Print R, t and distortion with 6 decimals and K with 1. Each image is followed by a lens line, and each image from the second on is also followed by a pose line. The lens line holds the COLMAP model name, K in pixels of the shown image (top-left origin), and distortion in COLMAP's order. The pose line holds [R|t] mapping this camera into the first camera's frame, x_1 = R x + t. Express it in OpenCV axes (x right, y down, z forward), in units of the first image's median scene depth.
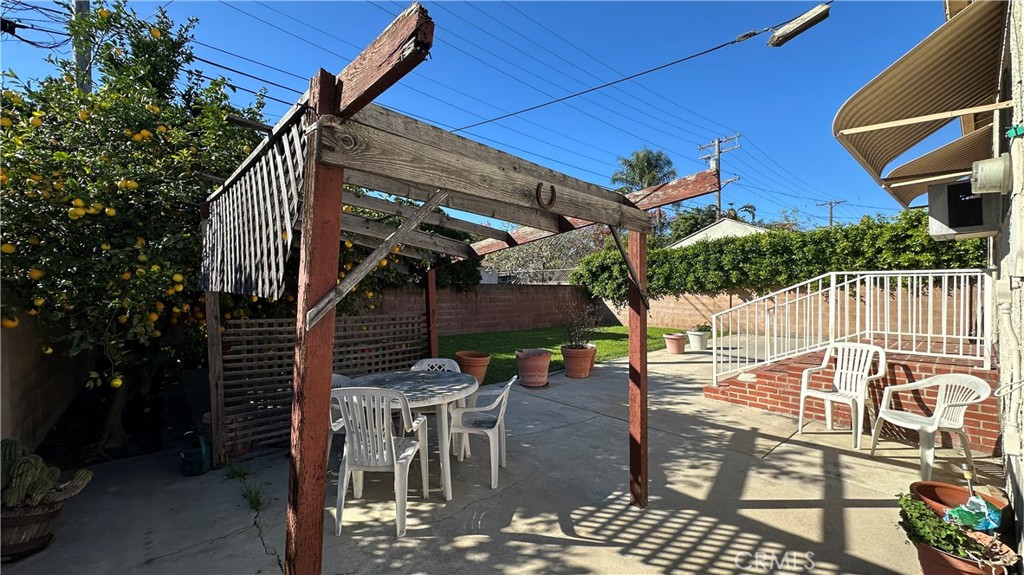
lens RADIAL K [[407.3, 0, 512.1], [0, 407.3, 288.2], [0, 0, 1]] dist [-0.004501, 0.000571]
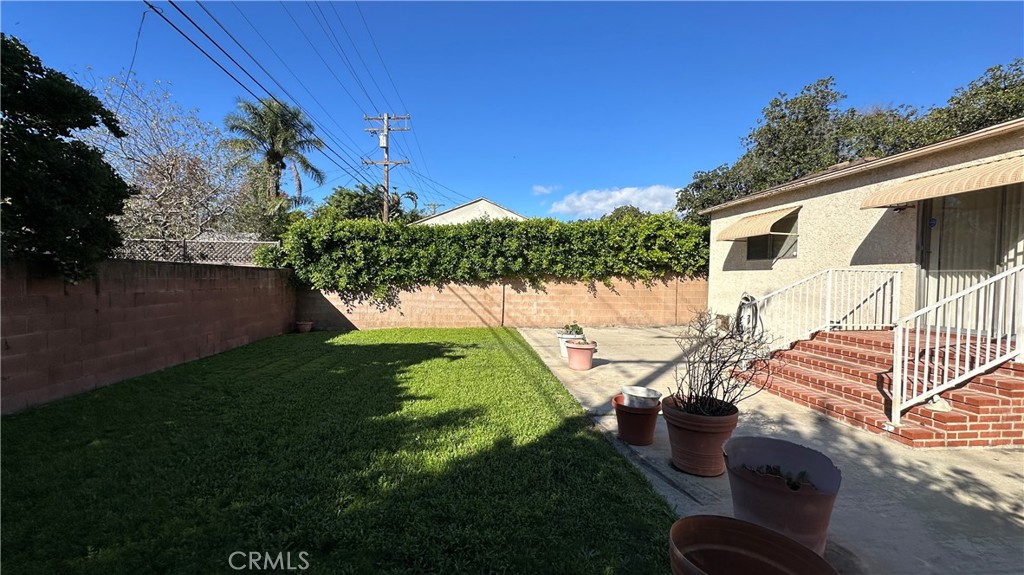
lens RADIAL K [[407.3, 0, 512.1], [0, 407.3, 288.2], [0, 0, 1]] dist [-0.004501, 0.000571]
pose [[0.578230, -0.009849, 0.815814, -0.177764], [-0.015789, 0.999605, 0.023259, 0.002316], [-0.815721, -0.026330, 0.577846, 0.475295]]
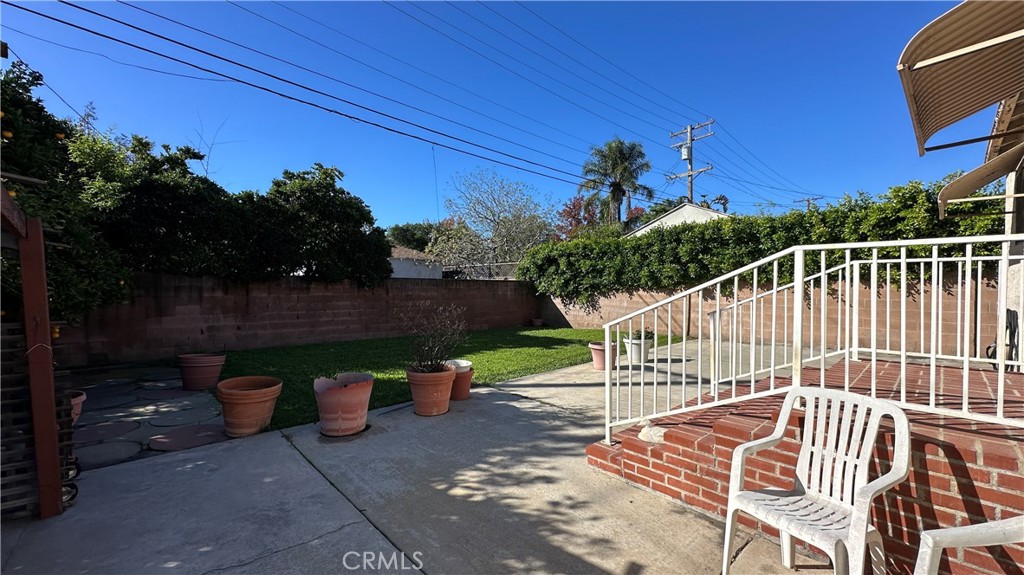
lens RADIAL K [[407.3, 0, 512.1], [0, 407.3, 288.2], [0, 0, 1]] dist [-0.004501, 0.000571]
pose [[0.999340, 0.004627, 0.036025, 0.140015], [-0.004850, 0.999970, 0.006091, 0.004378], [-0.035995, -0.006262, 0.999332, 0.170762]]
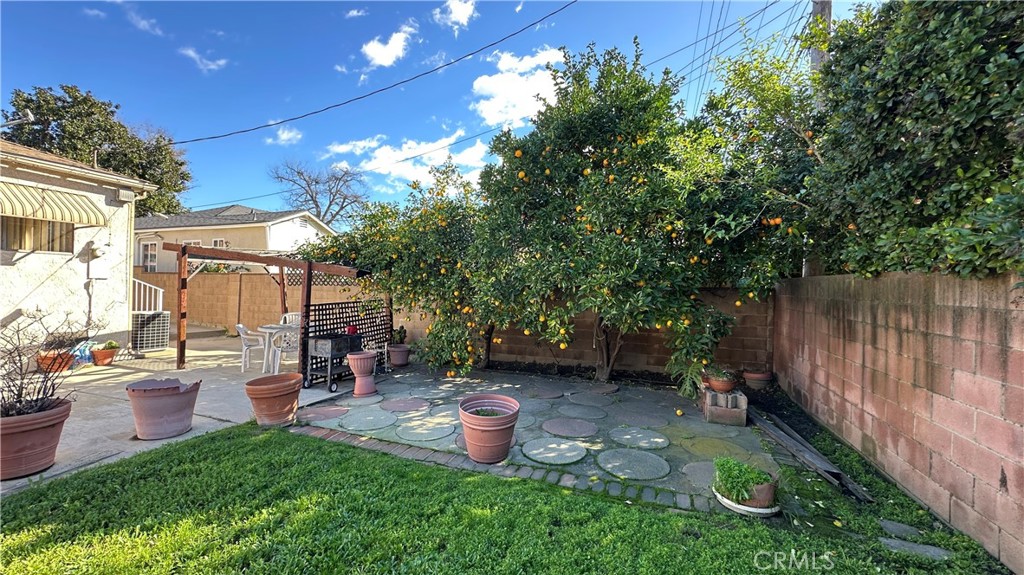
lens RADIAL K [[407.3, 0, 512.1], [0, 407.3, 288.2], [0, 0, 1]] dist [-0.004501, 0.000571]
pose [[-0.867680, -0.007358, -0.497068, -0.055821], [-0.011324, 0.999924, 0.004967, -0.000837], [0.496993, 0.009938, -0.867697, 0.870542]]
